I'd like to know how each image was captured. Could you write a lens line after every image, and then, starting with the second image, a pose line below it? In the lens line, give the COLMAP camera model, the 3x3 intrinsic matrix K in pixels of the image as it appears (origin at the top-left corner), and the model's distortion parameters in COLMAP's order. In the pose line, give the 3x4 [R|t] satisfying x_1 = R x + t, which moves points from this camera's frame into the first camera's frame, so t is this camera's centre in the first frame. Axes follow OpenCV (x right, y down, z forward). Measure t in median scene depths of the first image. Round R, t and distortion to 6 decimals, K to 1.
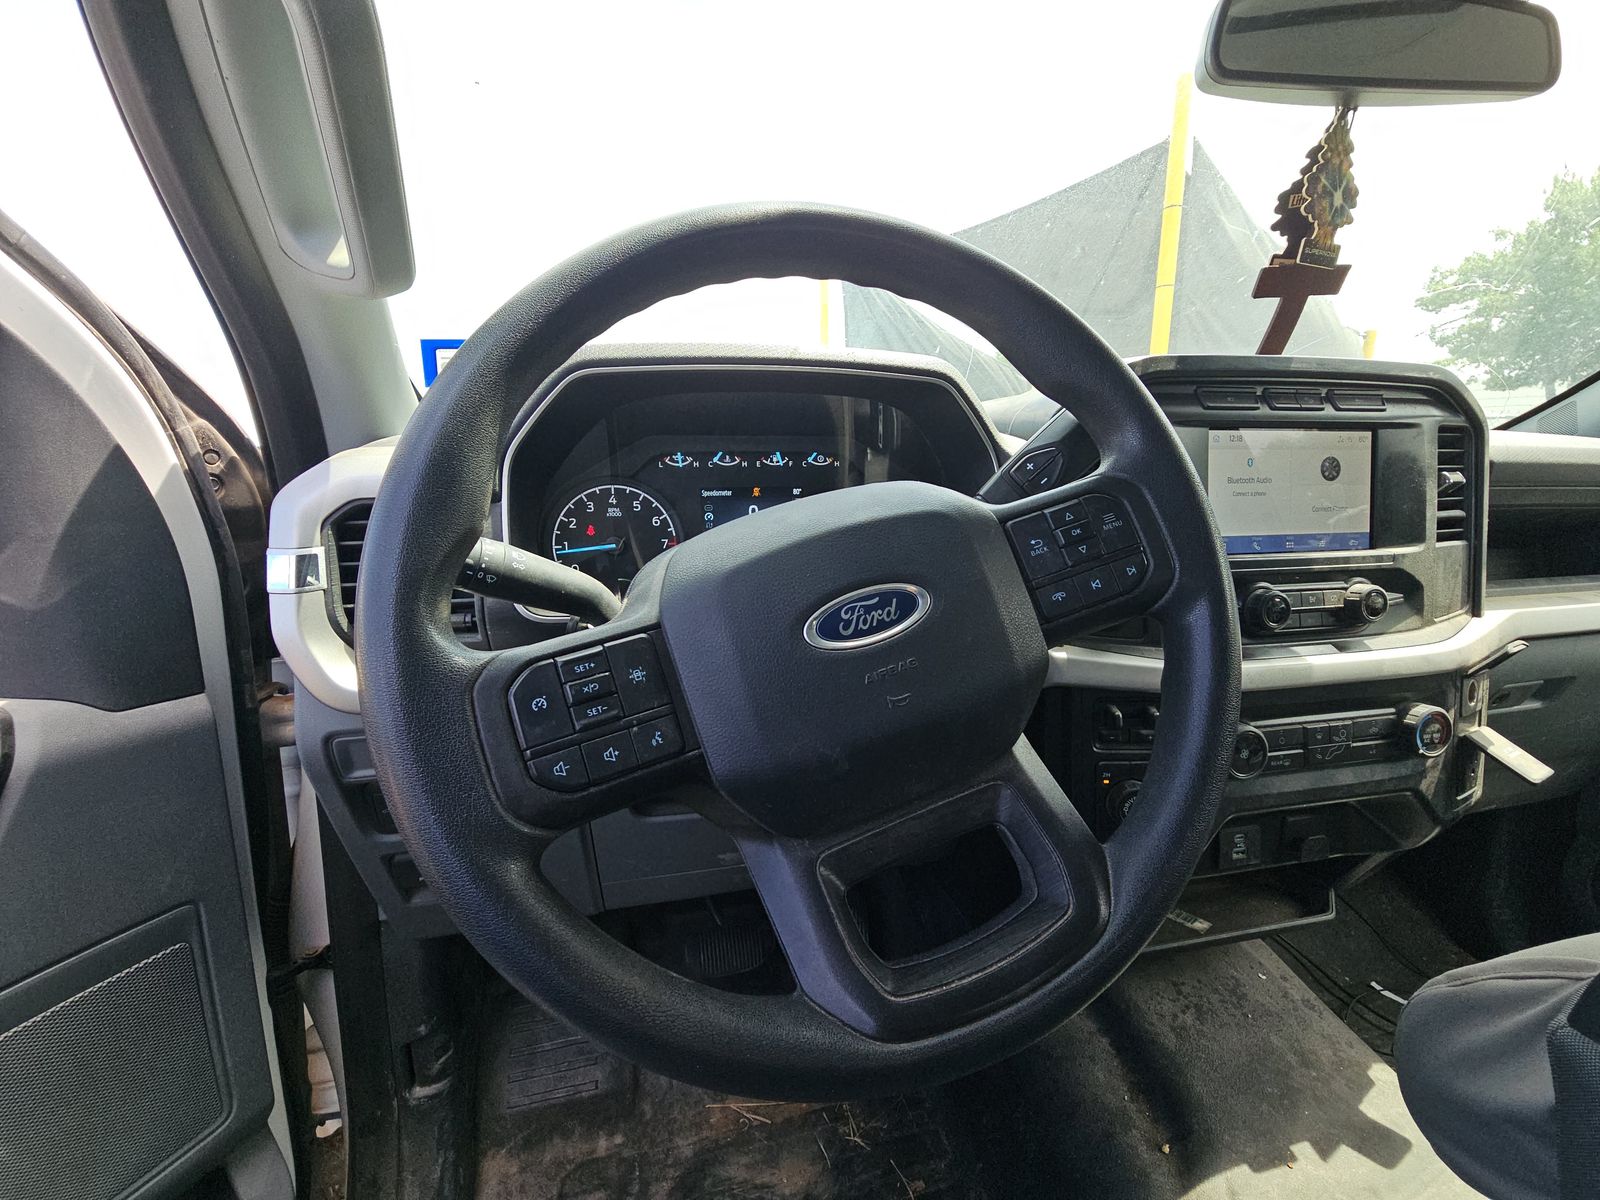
lens RADIAL K [[654.7, 0, 798.6], [0, 654.7, 600.2], [0, 0, 1]] dist [0.005430, -0.007459]
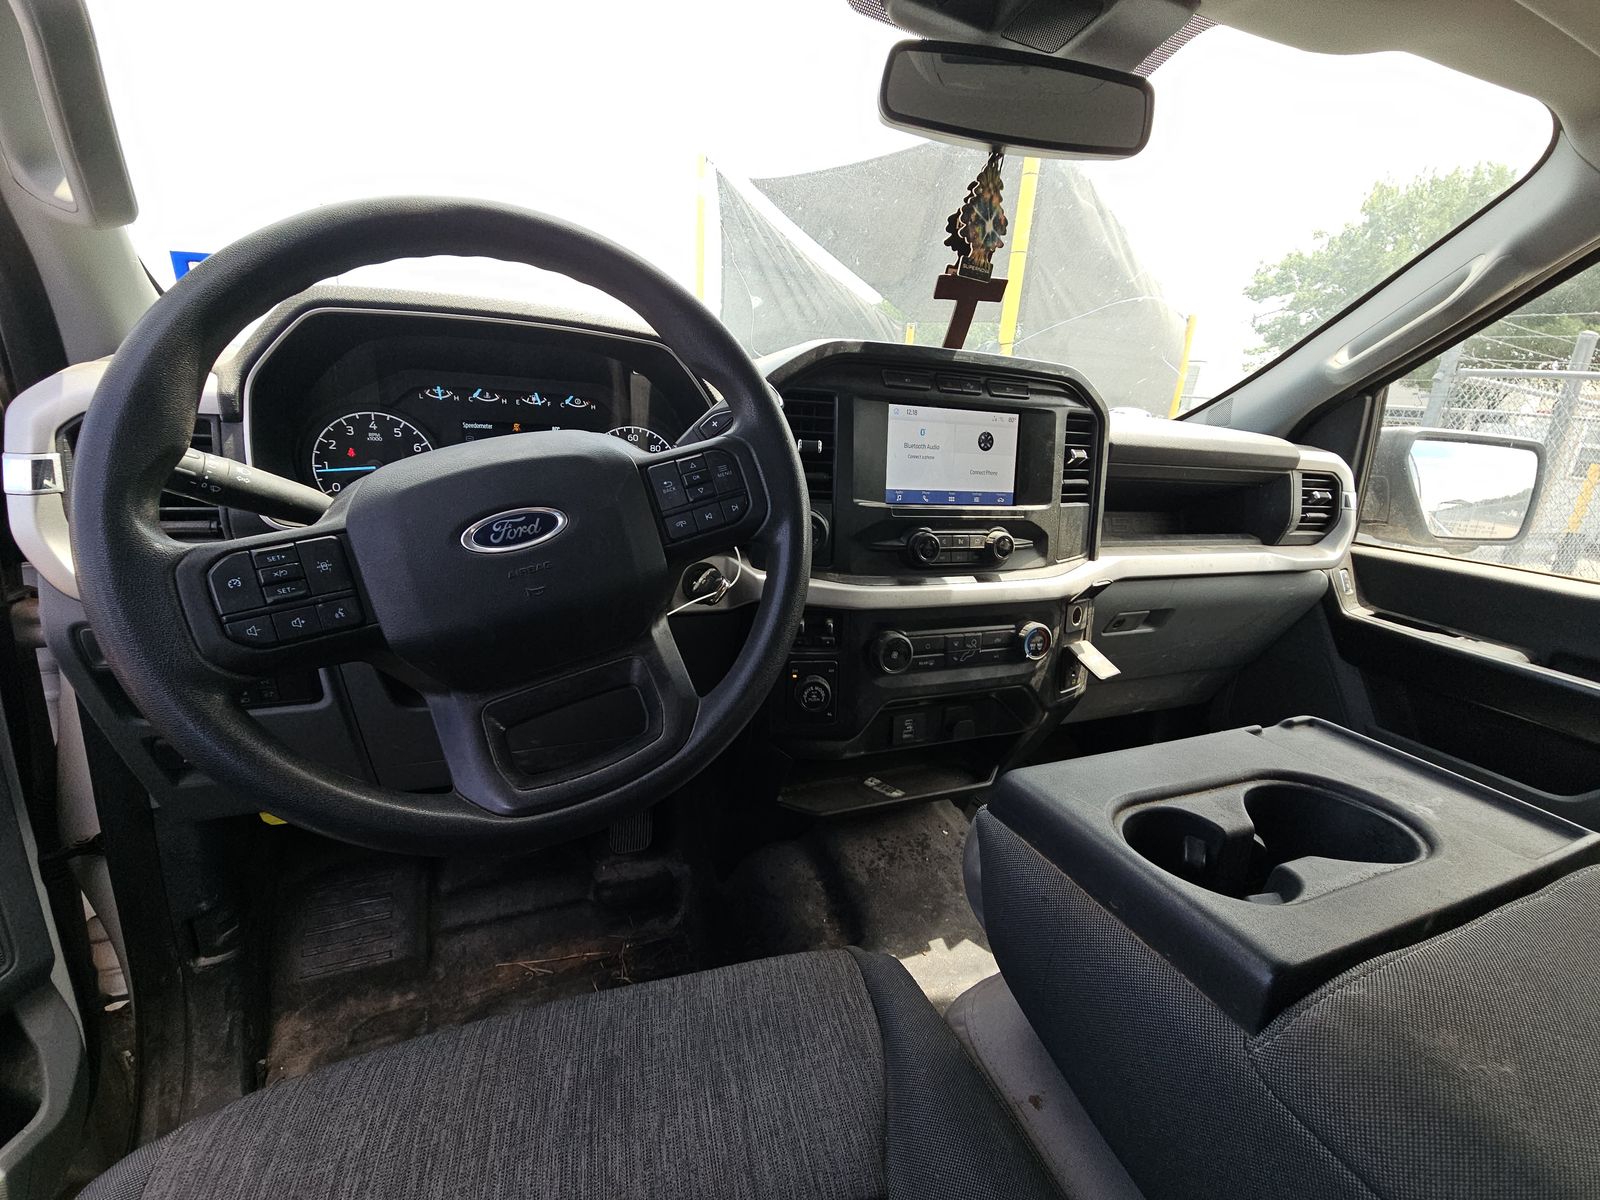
lens RADIAL K [[654.7, 0, 800.5], [0, 654.7, 601.7], [0, 0, 1]] dist [0.005430, -0.007459]
pose [[0.982219, 0.022931, 0.186332, 0.220659], [-0.040437, 0.995057, 0.090699, 0.012634], [-0.183331, -0.096621, 0.978291, -0.234758]]
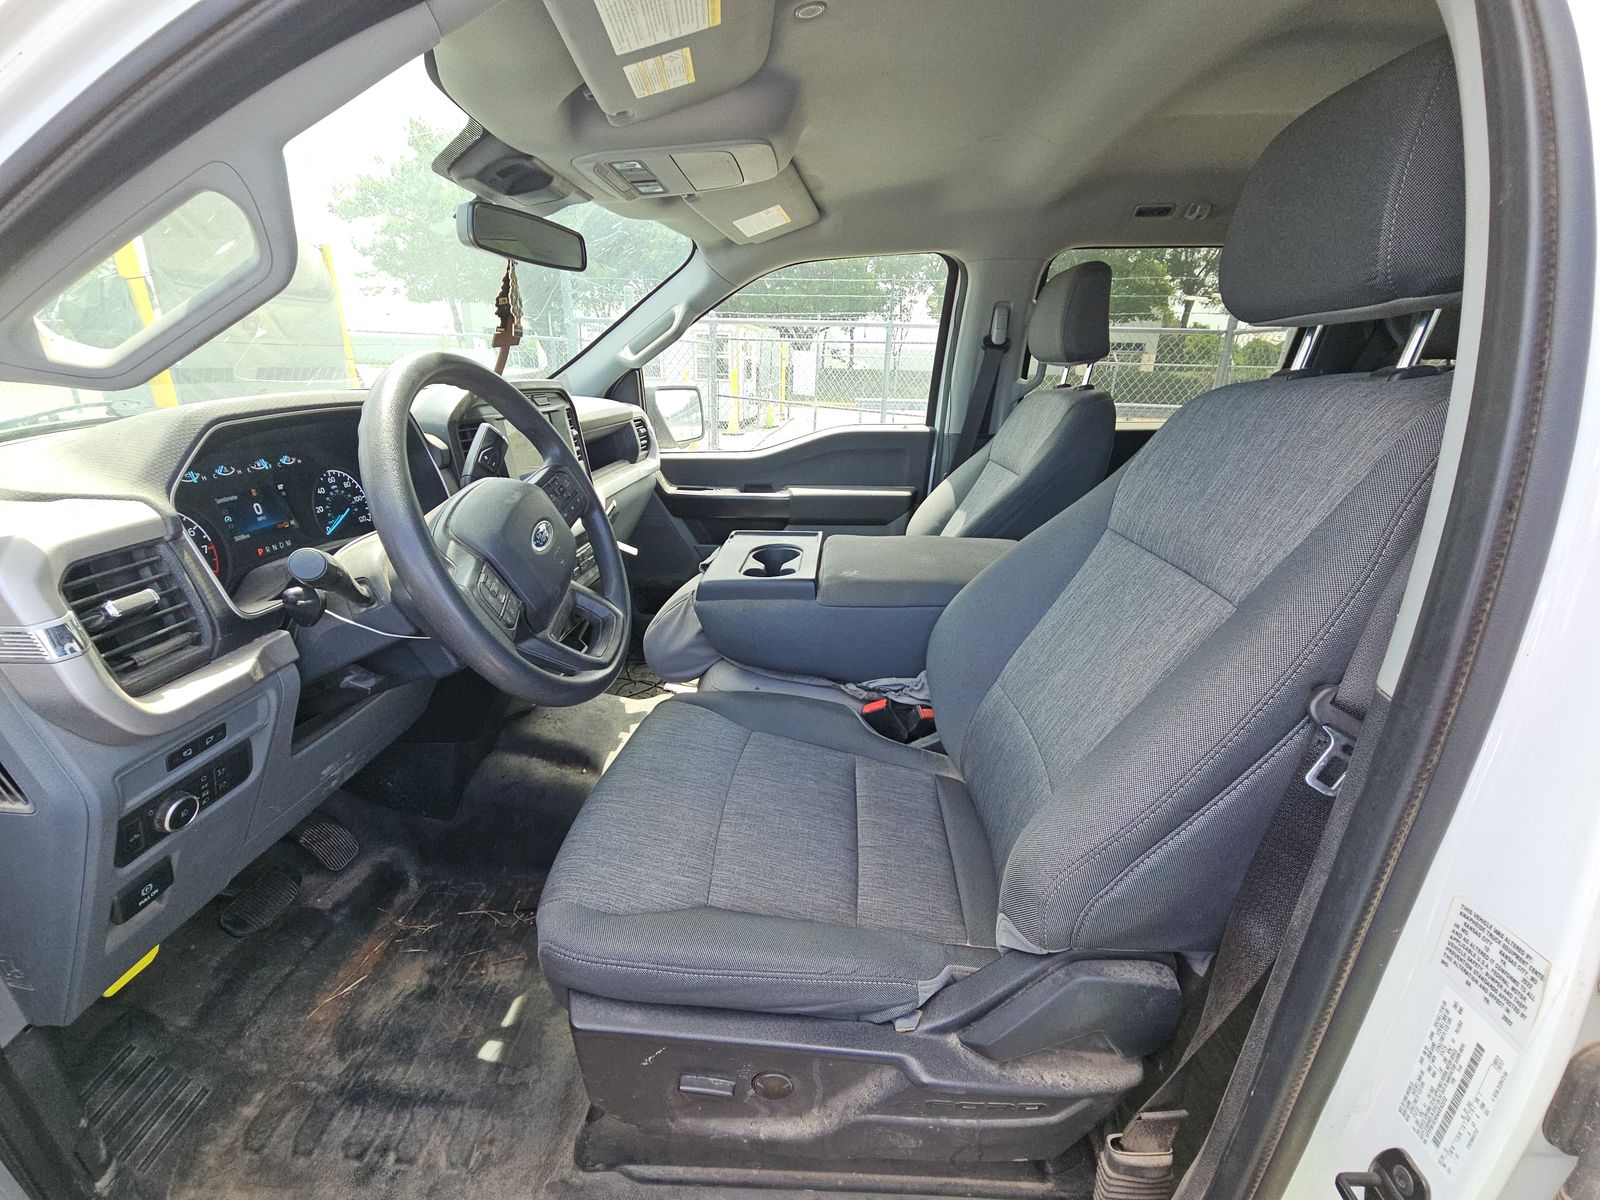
lens RADIAL K [[654.7, 0, 801.3], [0, 654.7, 601.6], [0, 0, 1]] dist [0.005430, -0.007459]
pose [[0.271637, -0.318360, 0.908218, -1.015609], [0.183357, 0.943535, 0.275900, -0.126258], [-0.944772, 0.091583, 0.314673, -0.374033]]
